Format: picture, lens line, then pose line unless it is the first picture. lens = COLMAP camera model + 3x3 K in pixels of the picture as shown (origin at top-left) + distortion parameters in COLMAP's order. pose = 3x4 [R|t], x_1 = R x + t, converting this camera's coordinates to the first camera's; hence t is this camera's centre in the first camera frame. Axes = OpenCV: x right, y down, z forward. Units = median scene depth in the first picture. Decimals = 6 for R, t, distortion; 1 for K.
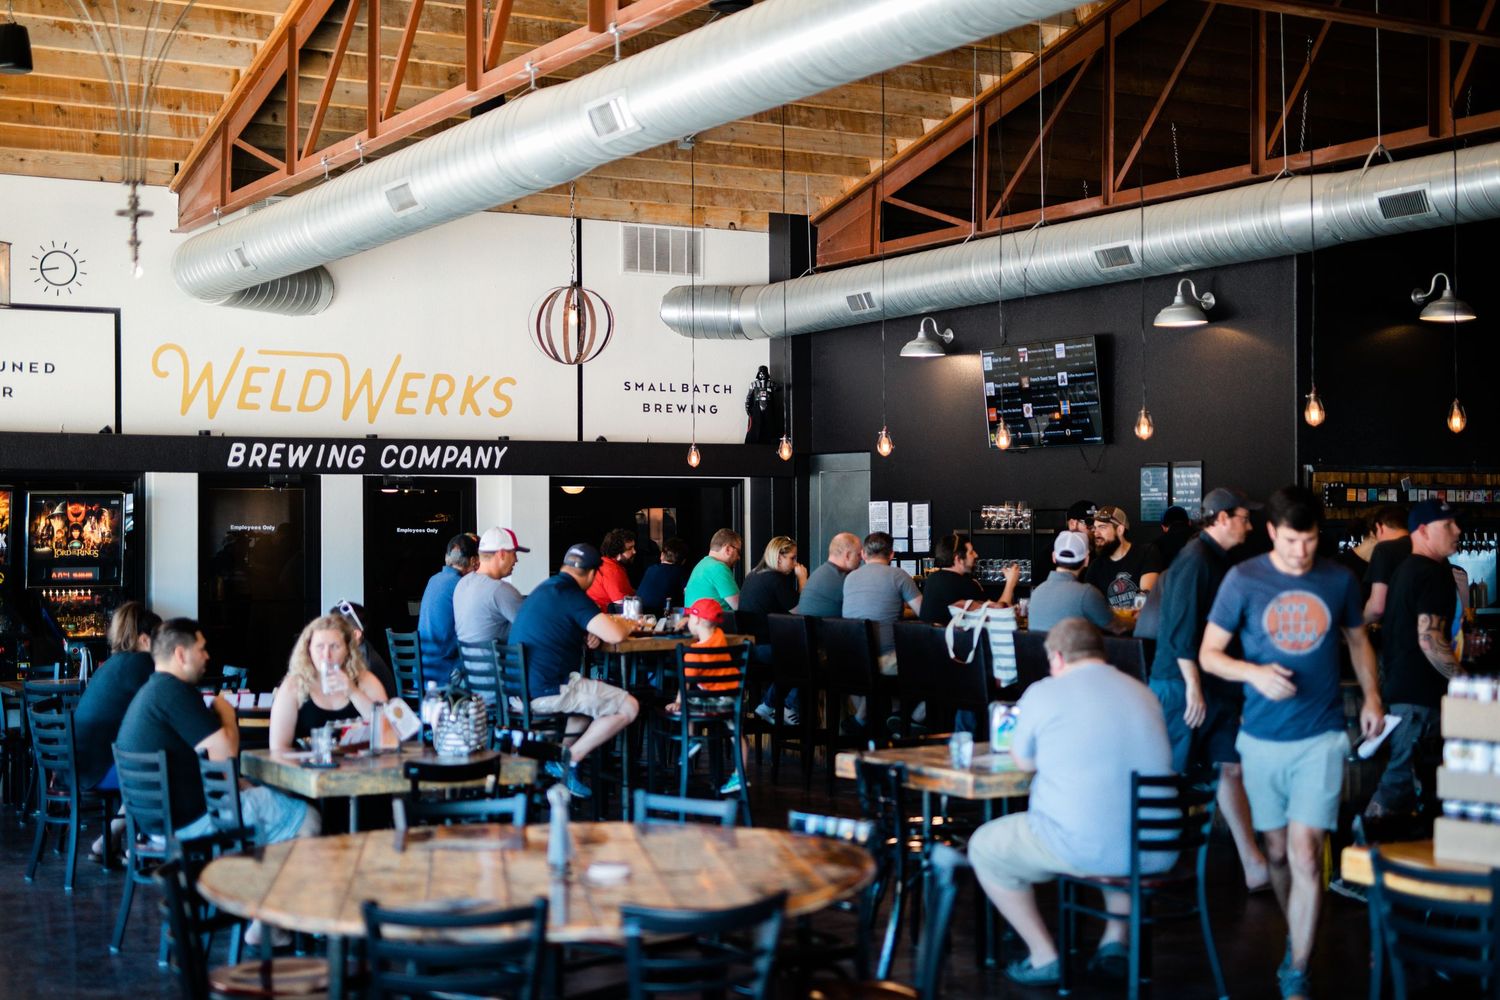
lens RADIAL K [[2144.7, 0, 750.0], [0, 2144.7, 500.0], [0, 0, 1]] dist [0.009214, 0.036158]
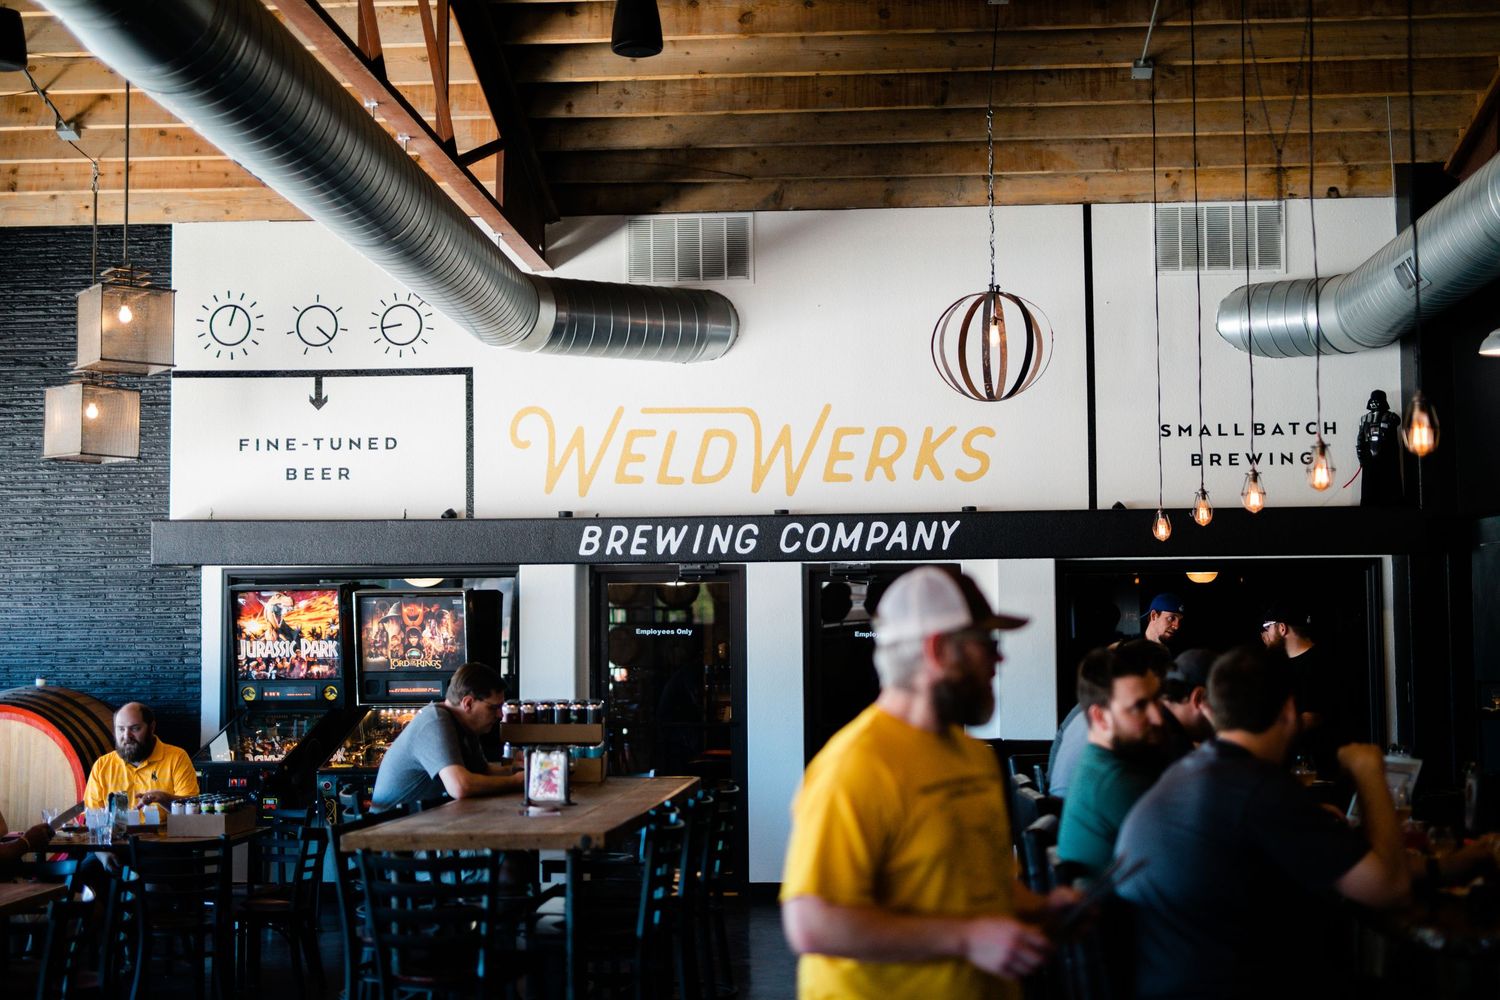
lens RADIAL K [[2065.3, 0, 750.0], [0, 2065.3, 500.0], [0, 0, 1]] dist [0.031217, 0.049231]
pose [[0.829550, -0.036271, -0.557253, 0.229724], [0.011829, 0.998806, -0.047403, 0.000869], [0.558307, 0.032731, 0.828988, 0.387188]]
